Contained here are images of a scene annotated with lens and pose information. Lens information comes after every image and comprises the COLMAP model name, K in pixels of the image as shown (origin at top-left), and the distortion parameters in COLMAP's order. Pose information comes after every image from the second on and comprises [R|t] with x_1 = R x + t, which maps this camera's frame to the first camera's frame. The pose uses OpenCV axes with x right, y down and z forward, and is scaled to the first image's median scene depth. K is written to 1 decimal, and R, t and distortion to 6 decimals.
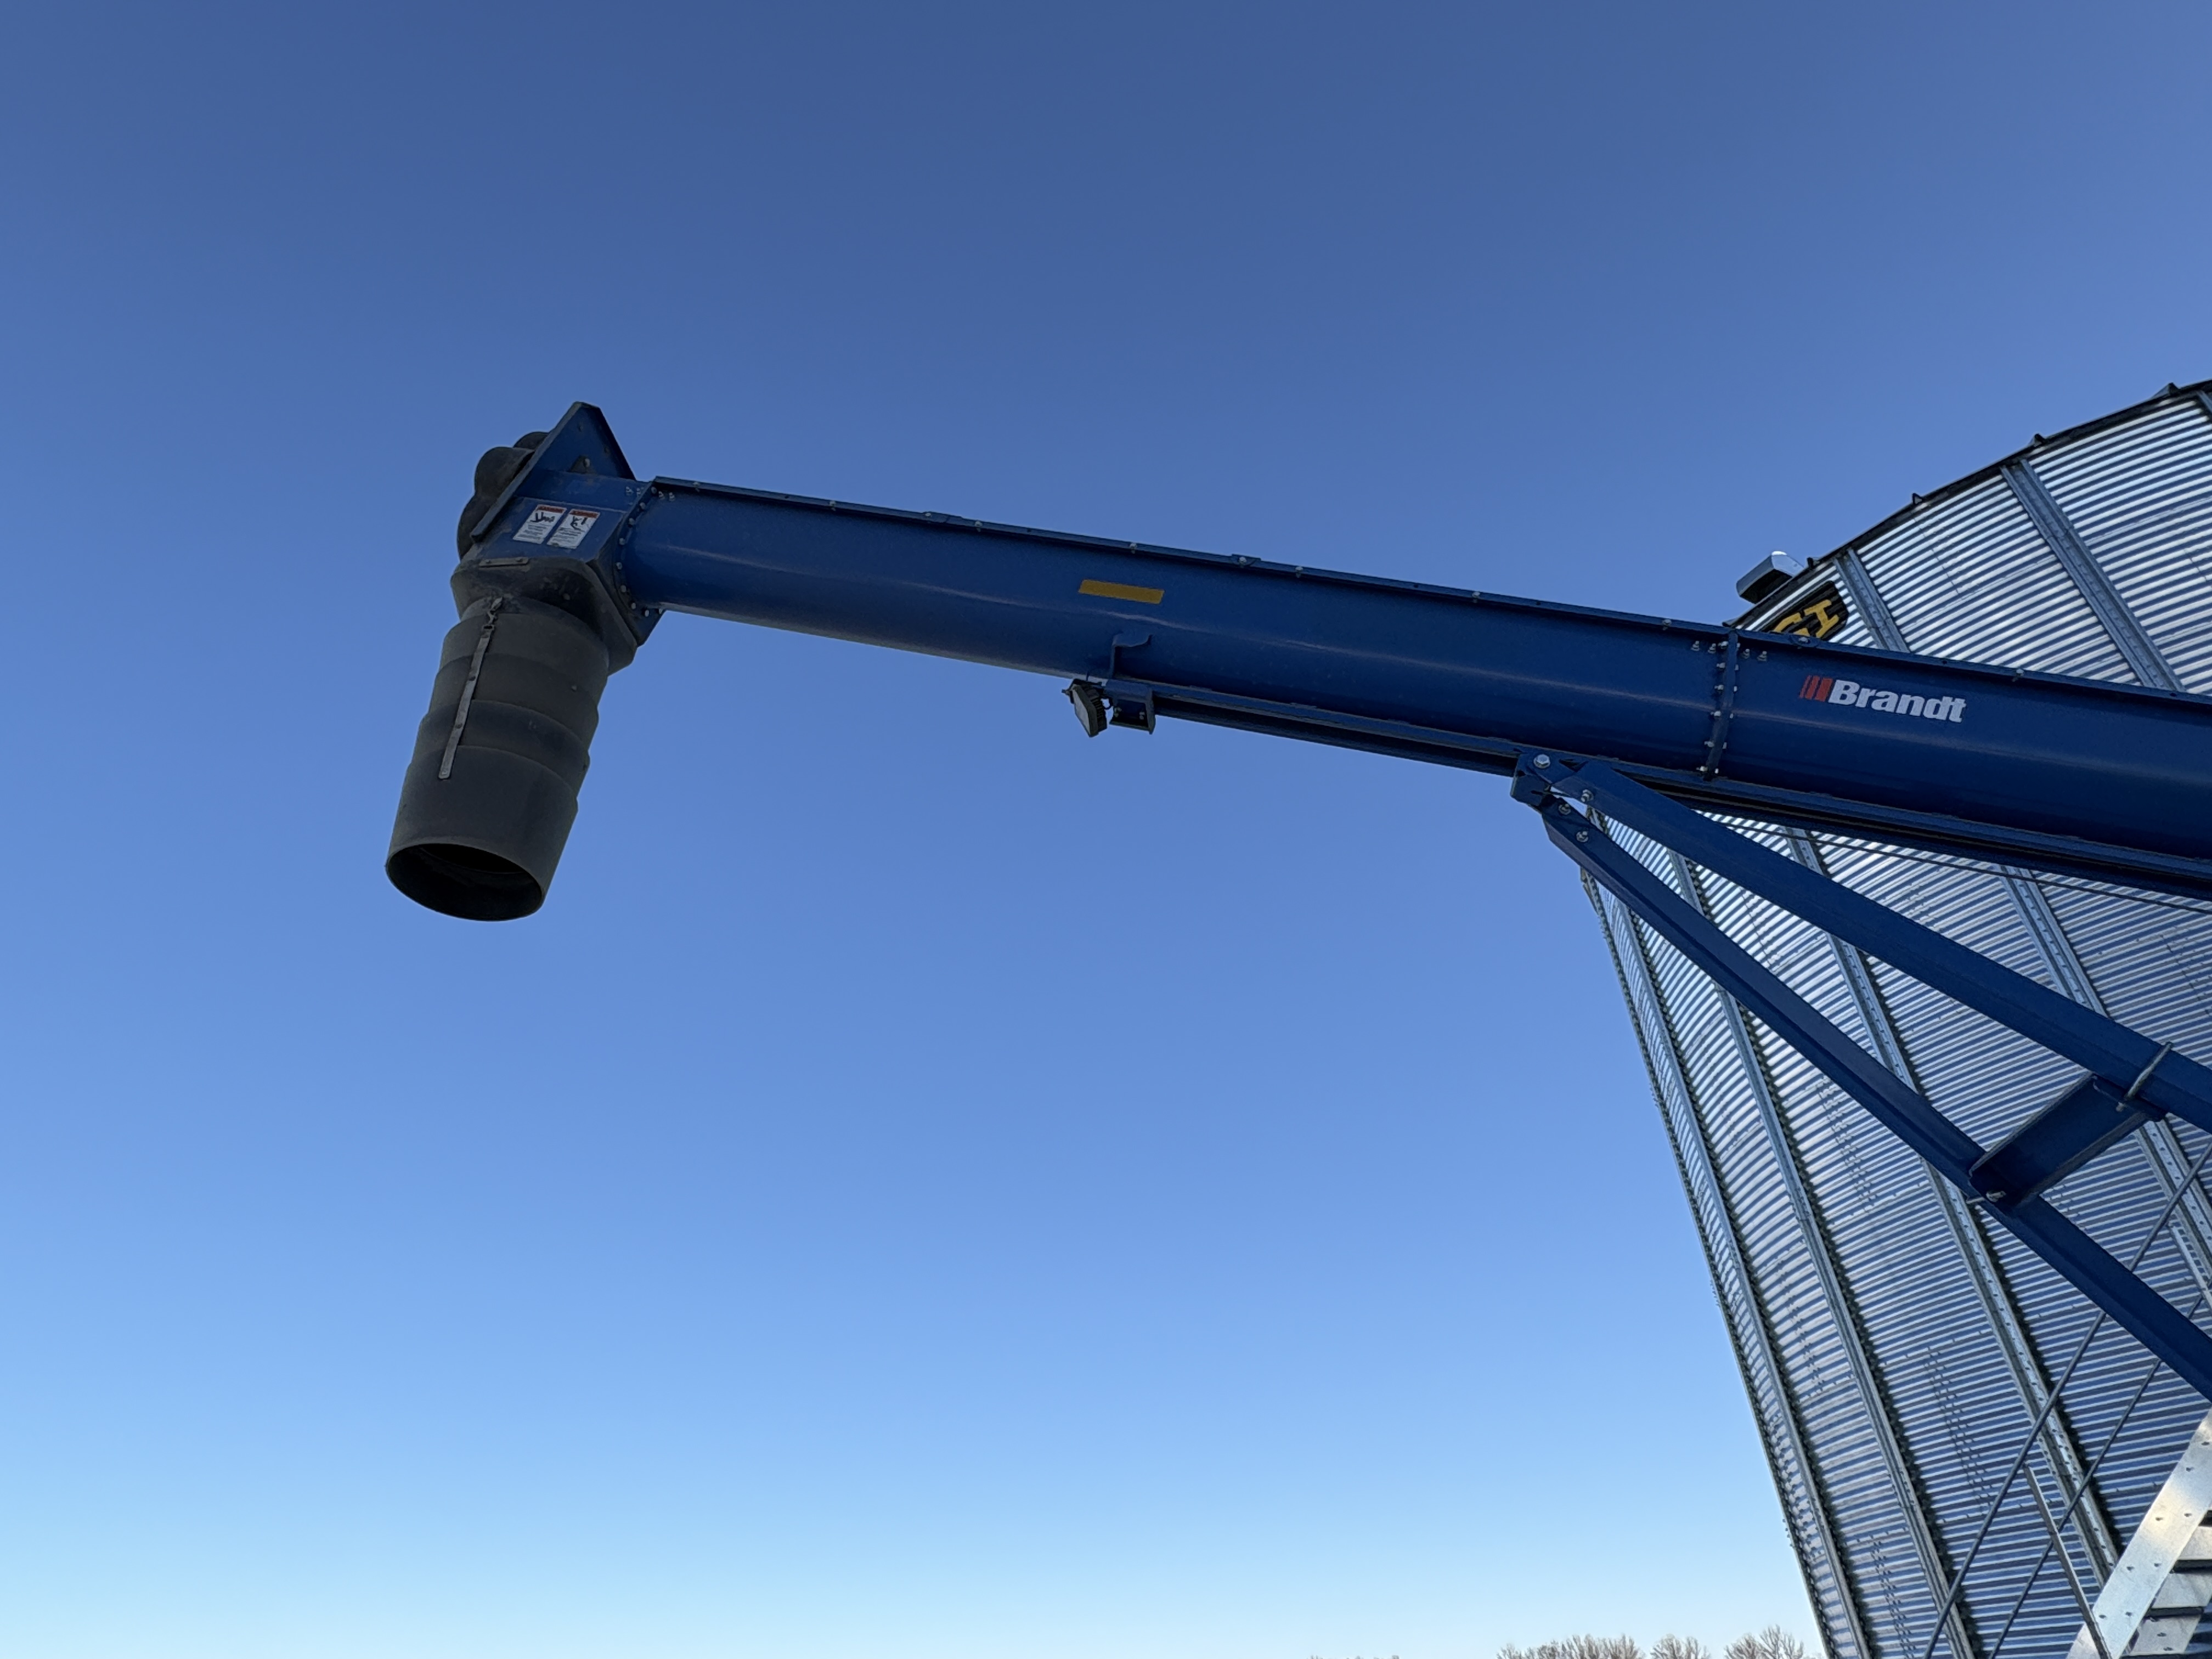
lens RADIAL K [[1281.1, 0, 1093.1], [0, 1281.1, 834.2], [0, 0, 1]] dist [-0.000315, 0.000295]
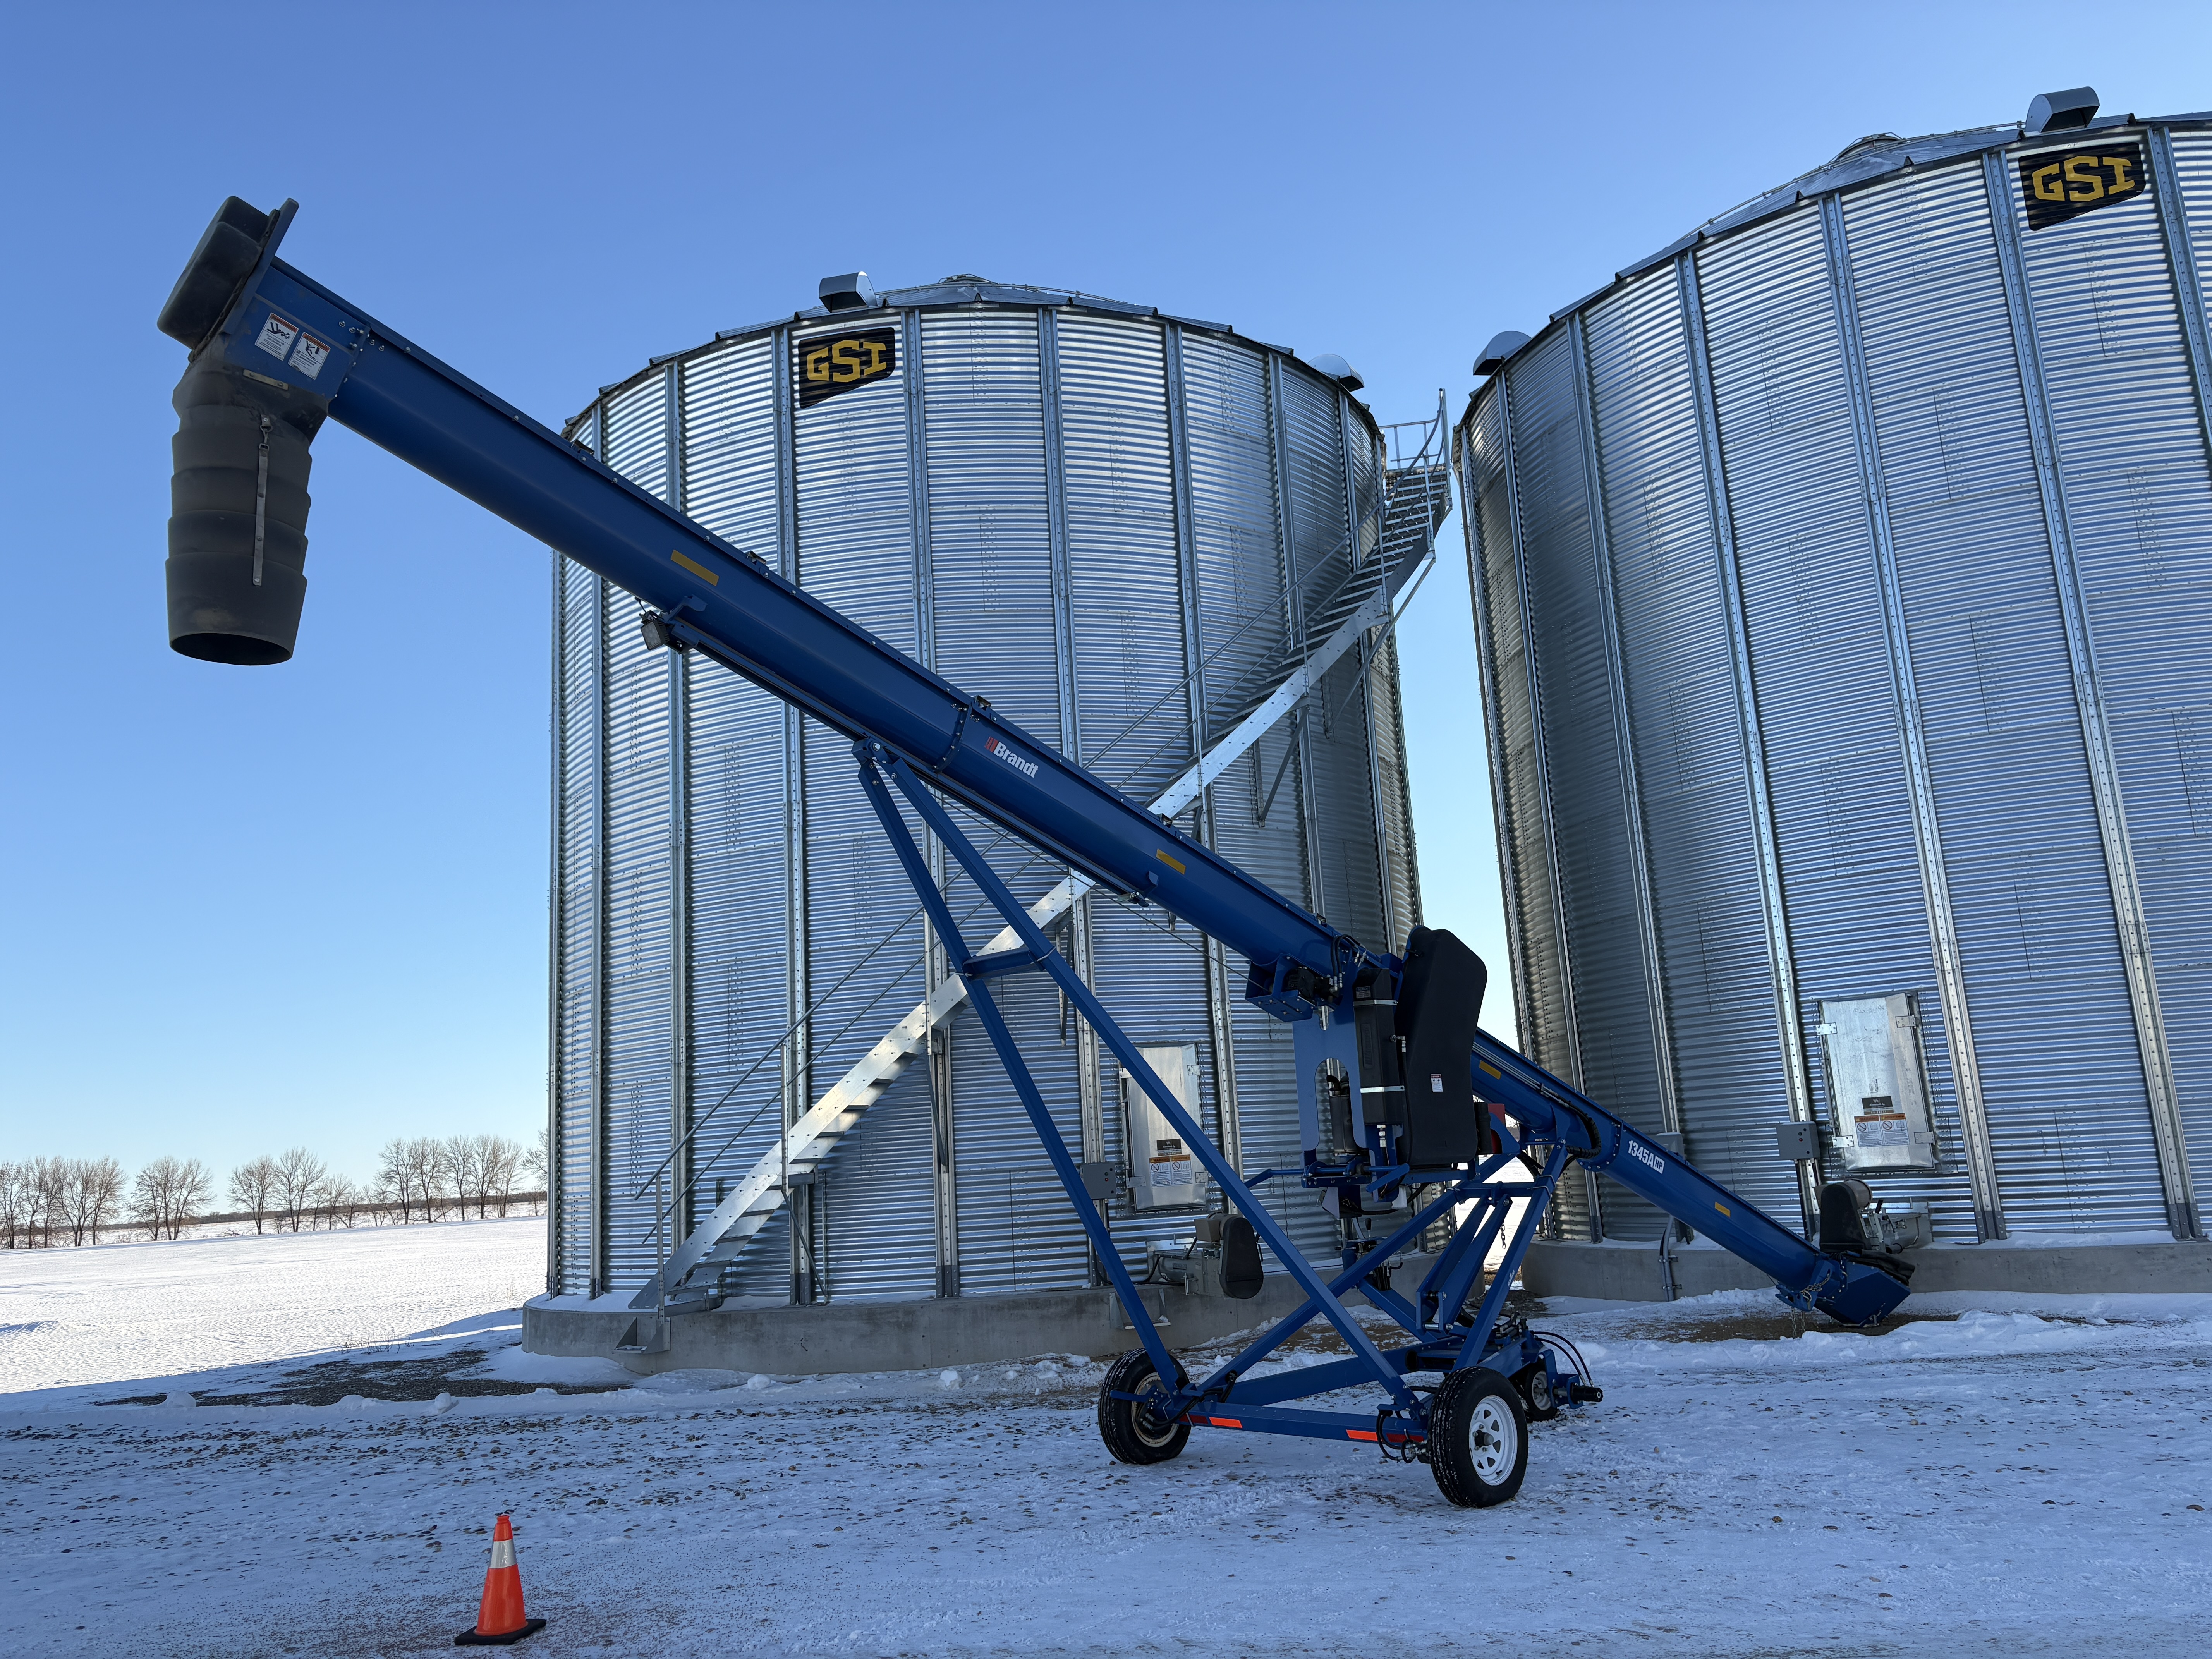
lens RADIAL K [[1698.6, 0, 1106.0], [0, 1698.6, 829.5], [0, 0, 1]] dist [-0.009457, -0.003278]
pose [[0.643350, 0.147125, 0.751302, -0.396243], [-0.406438, 0.897280, 0.172327, -0.156006], [-0.648775, -0.416225, 0.637062, -0.272377]]
